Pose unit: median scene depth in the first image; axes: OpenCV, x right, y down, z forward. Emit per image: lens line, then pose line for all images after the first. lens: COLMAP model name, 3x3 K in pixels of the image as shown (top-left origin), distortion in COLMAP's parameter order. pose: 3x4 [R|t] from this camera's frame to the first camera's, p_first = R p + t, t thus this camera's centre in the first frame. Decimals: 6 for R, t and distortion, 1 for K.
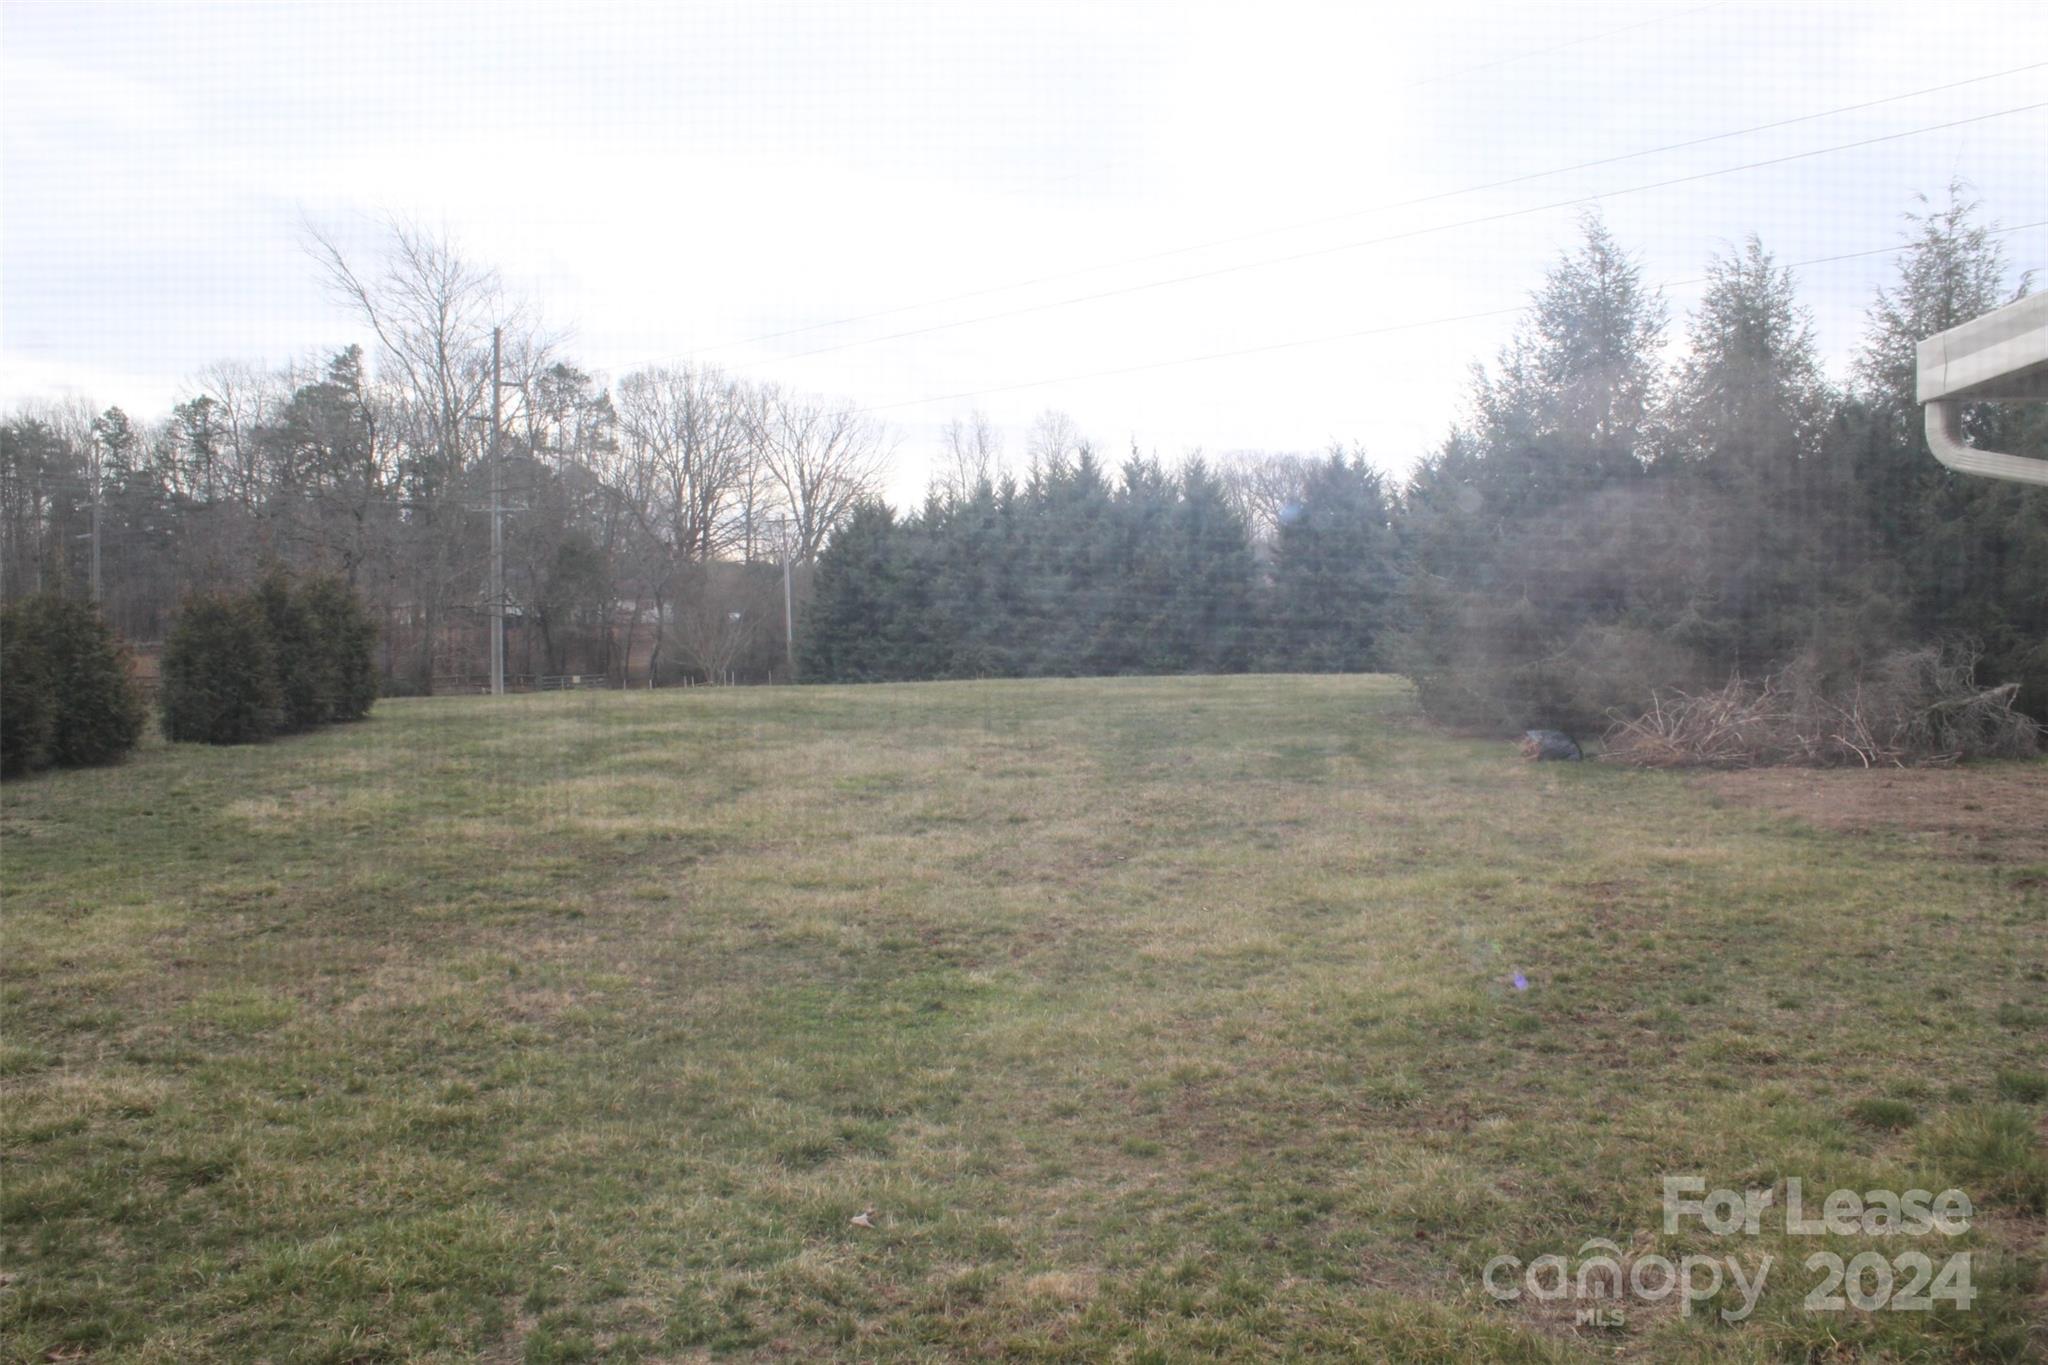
lens RADIAL K [[1683.4, 0, 1028.9], [0, 1683.4, 678.0], [0, 0, 1]] dist [-0.163975, 0.133588]
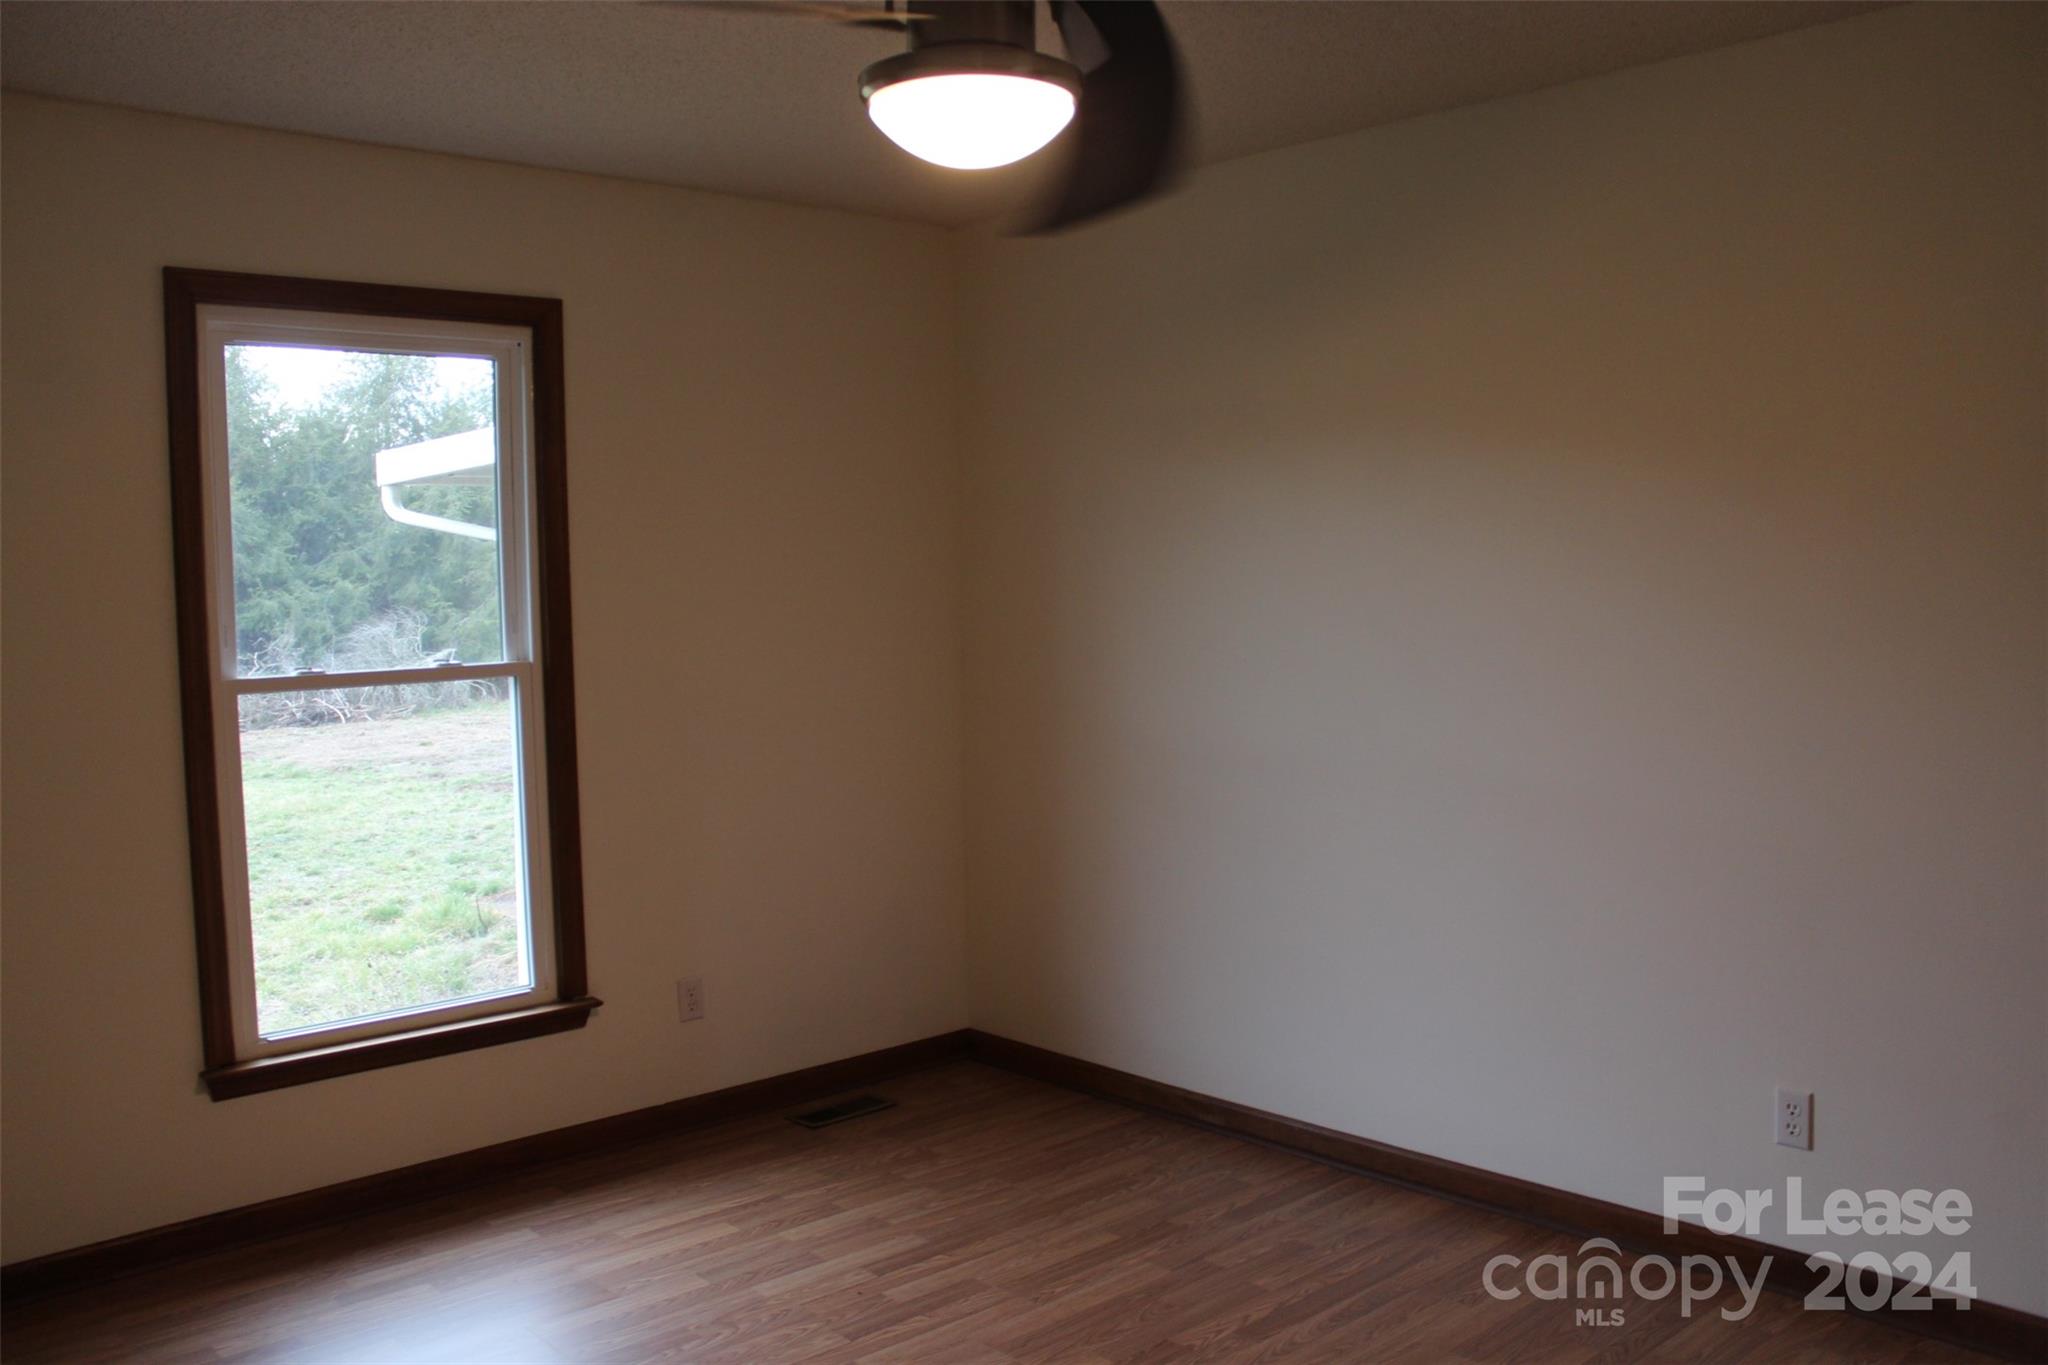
lens RADIAL K [[1683.4, 0, 1030.3], [0, 1683.4, 685.2], [0, 0, 1]] dist [-0.163975, 0.133588]
pose [[0.635242, -0.061385, 0.769870, -0.155316], [0.051009, 0.997994, 0.037486, 0.009706], [-0.770627, 0.015457, 0.637099, -0.272926]]
